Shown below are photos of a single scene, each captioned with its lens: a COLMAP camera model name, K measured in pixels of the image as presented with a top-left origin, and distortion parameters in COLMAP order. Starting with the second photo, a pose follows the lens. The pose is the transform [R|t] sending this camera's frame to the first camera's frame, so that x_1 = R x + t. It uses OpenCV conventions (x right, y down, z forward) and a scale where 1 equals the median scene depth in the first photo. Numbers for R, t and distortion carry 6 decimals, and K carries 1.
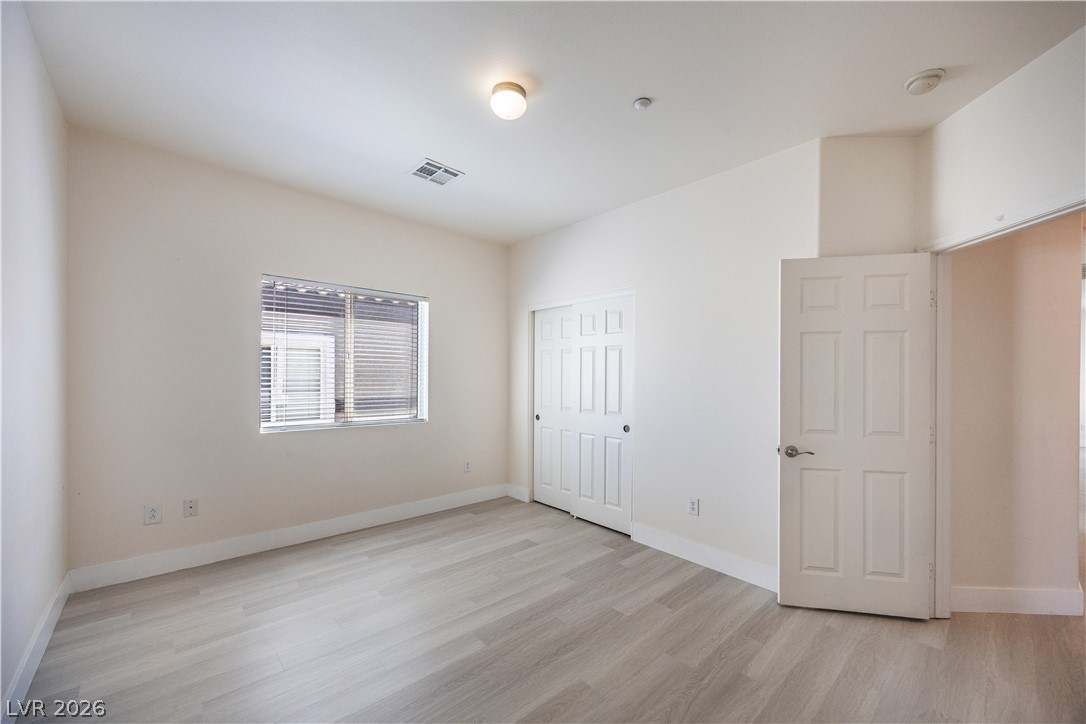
lens RADIAL K [[425.5, 0, 556.2], [0, 425.5, 370.8], [0, 0, 1]] dist [-0.002440, -0.000151]
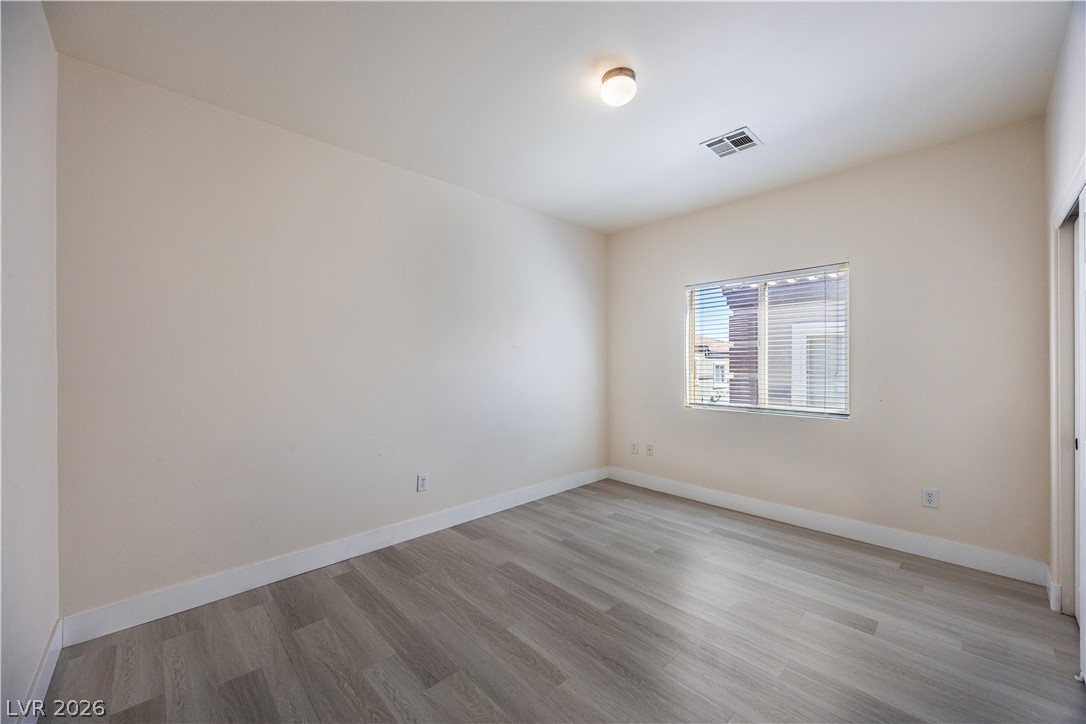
lens RADIAL K [[425.5, 0, 556.2], [0, 425.5, 370.8], [0, 0, 1]] dist [-0.002440, -0.000151]
pose [[0.006592, 0.003139, -0.999973, 0.573631], [0.017096, 0.999849, 0.003251, 0.020176], [0.999832, -0.017117, 0.006538, 0.556060]]
